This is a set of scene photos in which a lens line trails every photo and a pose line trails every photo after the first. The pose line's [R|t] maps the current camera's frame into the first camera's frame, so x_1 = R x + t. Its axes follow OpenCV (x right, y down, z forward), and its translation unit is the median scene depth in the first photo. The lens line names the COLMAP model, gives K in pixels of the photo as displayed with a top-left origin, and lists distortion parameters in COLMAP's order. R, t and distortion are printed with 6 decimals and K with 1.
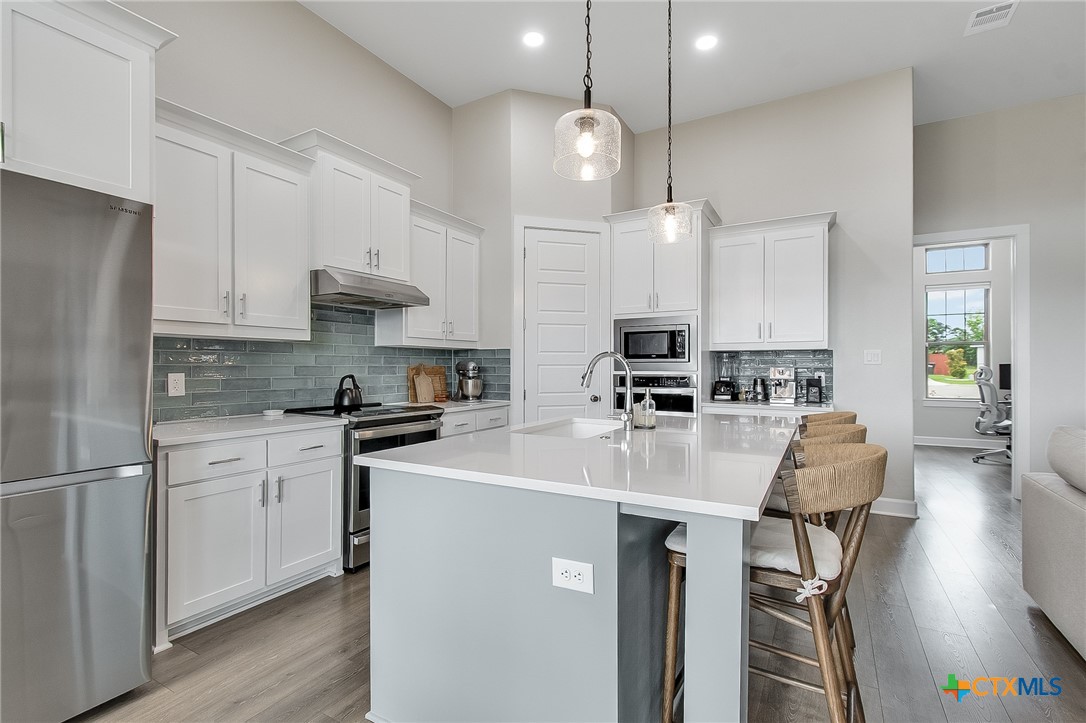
lens RADIAL K [[489.6, 0, 544.2], [0, 489.6, 365.0], [0, 0, 1]] dist [0.004925, -0.001203]
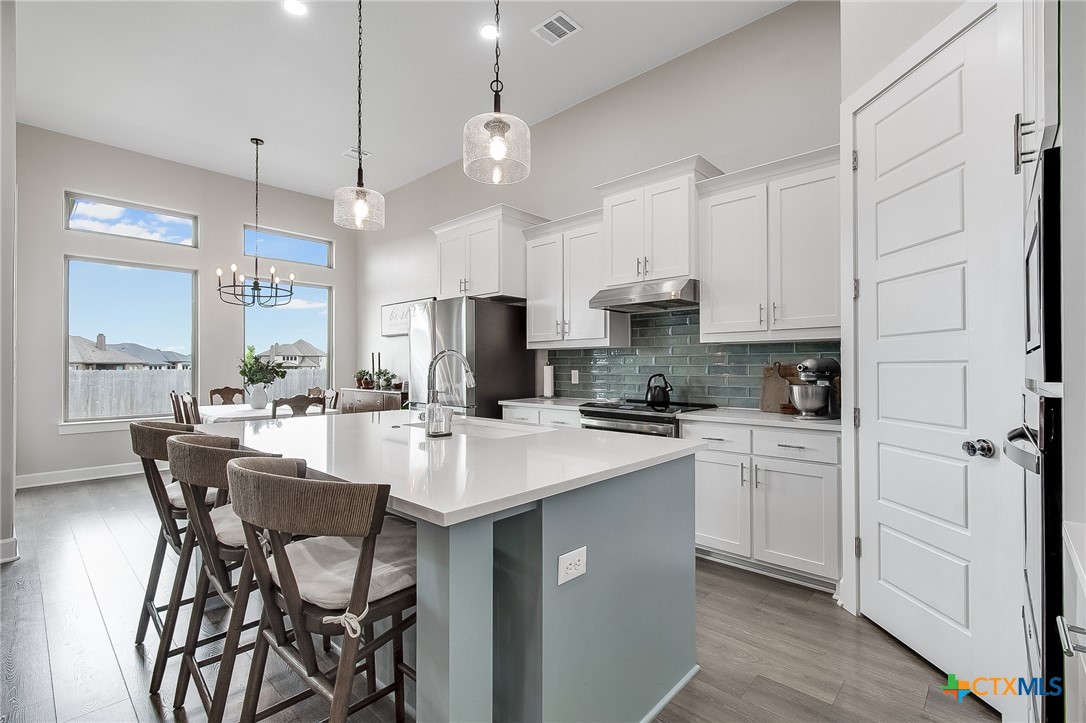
lens RADIAL K [[489.6, 0, 546.6], [0, 489.6, 360.9], [0, 0, 1]] dist [0.004925, -0.001203]
pose [[-0.210717, -0.012555, -0.977466, 0.681430], [0.003102, 0.999904, -0.013512, 0.005067], [0.977542, -0.005879, -0.210658, 0.922849]]
